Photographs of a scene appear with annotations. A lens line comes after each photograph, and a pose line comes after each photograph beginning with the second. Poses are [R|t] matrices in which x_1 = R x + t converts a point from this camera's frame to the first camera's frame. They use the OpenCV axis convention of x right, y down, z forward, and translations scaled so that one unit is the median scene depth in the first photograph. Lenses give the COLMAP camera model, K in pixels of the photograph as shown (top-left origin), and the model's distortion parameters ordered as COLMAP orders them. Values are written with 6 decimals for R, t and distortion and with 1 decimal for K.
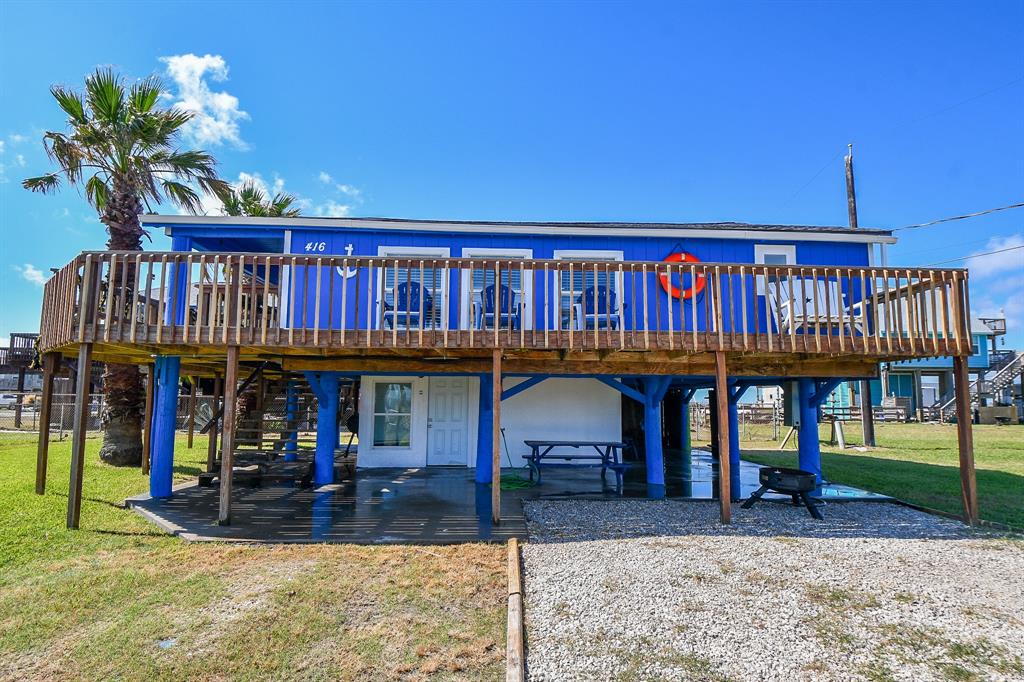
lens RADIAL K [[527.6, 0, 511.1], [0, 527.6, 351.8], [0, 0, 1]] dist [-0.001306, -0.001167]
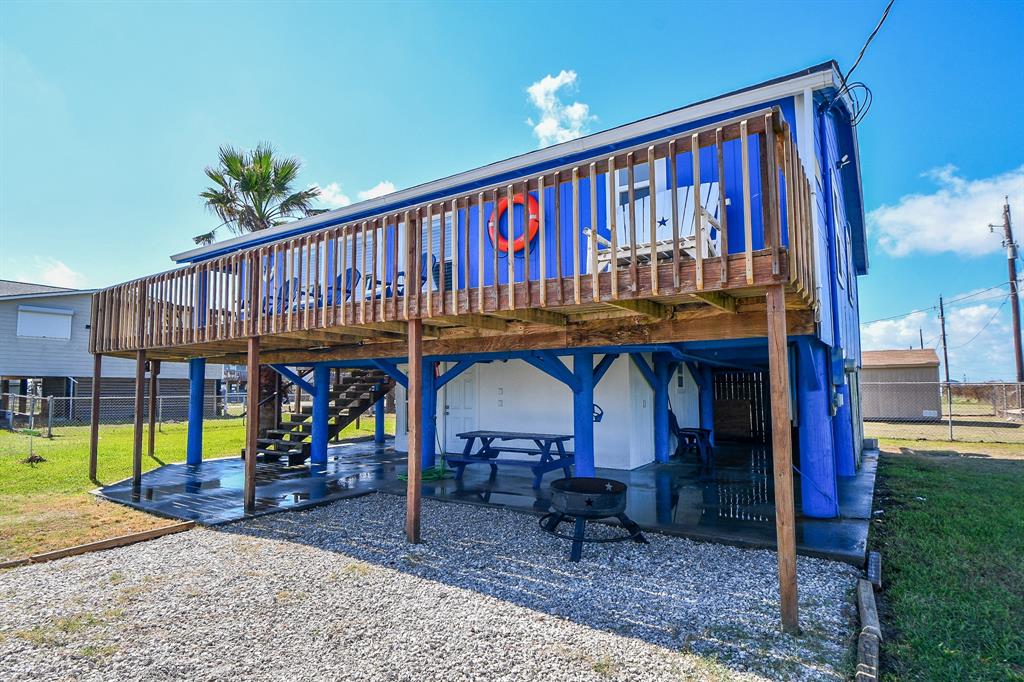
lens RADIAL K [[527.6, 0, 511.1], [0, 527.6, 351.8], [0, 0, 1]] dist [-0.001306, -0.001167]
pose [[0.824176, -0.056043, -0.563554, 0.607303], [0.075619, 0.997071, 0.011435, 0.029428], [0.561262, -0.052040, 0.826000, 0.295860]]
